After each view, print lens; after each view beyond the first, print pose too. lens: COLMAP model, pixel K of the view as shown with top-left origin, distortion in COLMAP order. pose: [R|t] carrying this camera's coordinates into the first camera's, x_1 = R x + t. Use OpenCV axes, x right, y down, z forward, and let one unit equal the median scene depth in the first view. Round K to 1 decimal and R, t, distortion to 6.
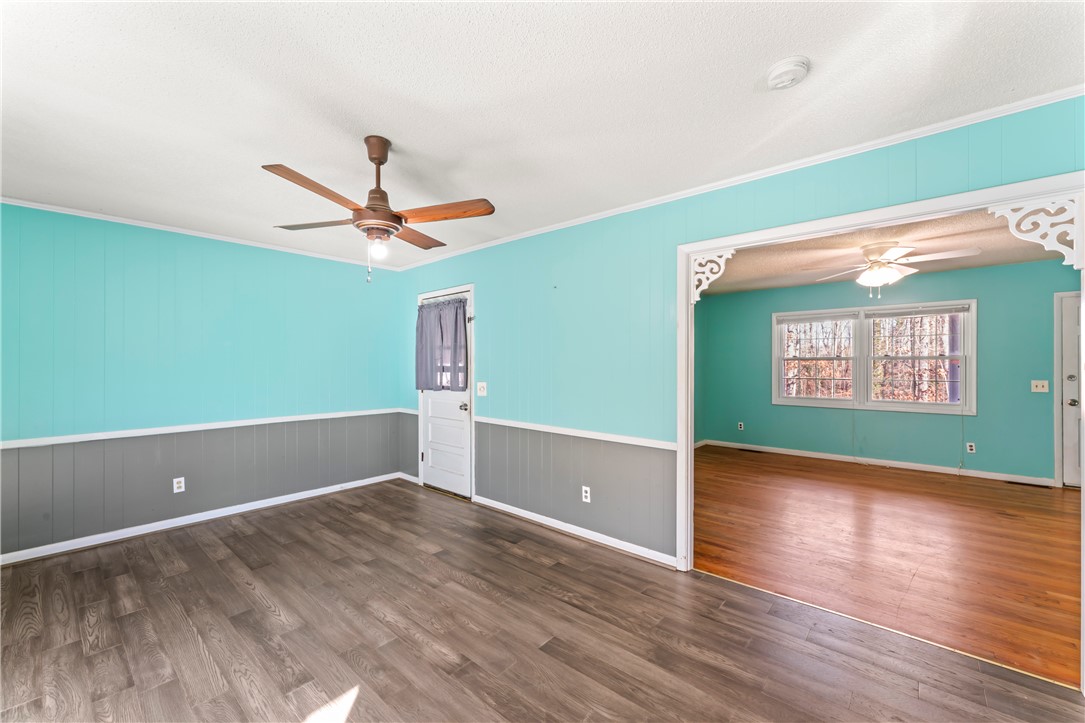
lens RADIAL K [[437.9, 0, 542.5], [0, 437.9, 361.5], [0, 0, 1]] dist [0.001176, -0.000037]
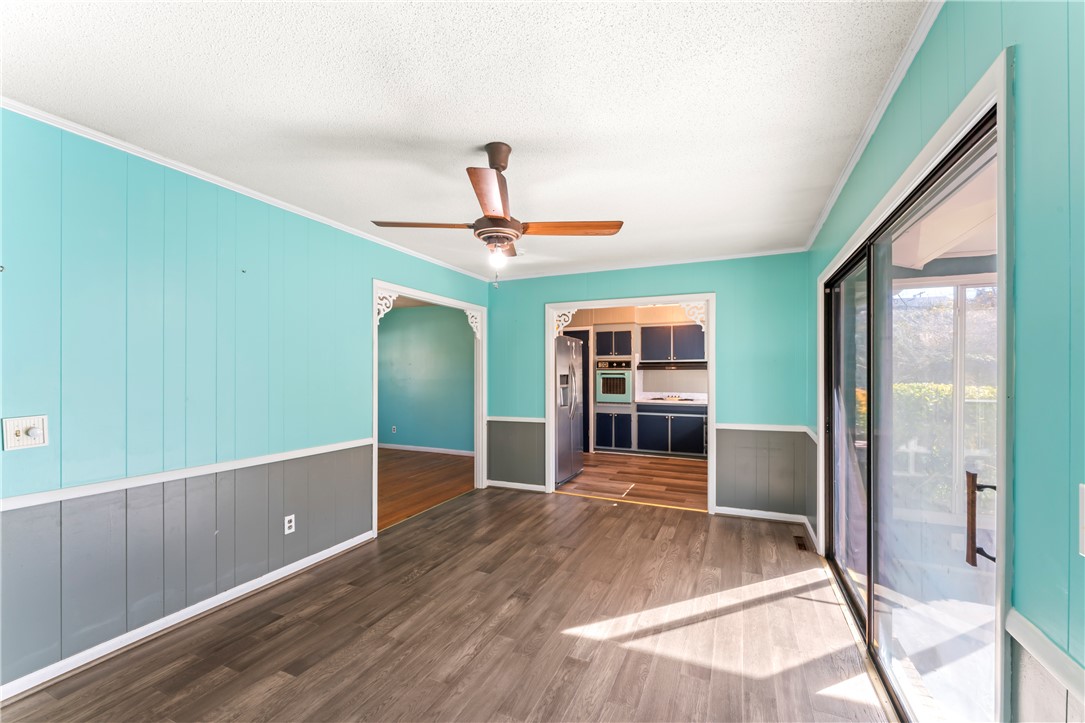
lens RADIAL K [[435.8, 0, 541.0], [0, 435.8, 371.5], [0, 0, 1]] dist [-0.000422, -0.000087]
pose [[-0.282937, 0.001448, 0.959137, -1.168624], [-0.002145, 0.999995, -0.002143, 0.000978], [-0.959136, -0.002664, -0.282933, 1.027903]]
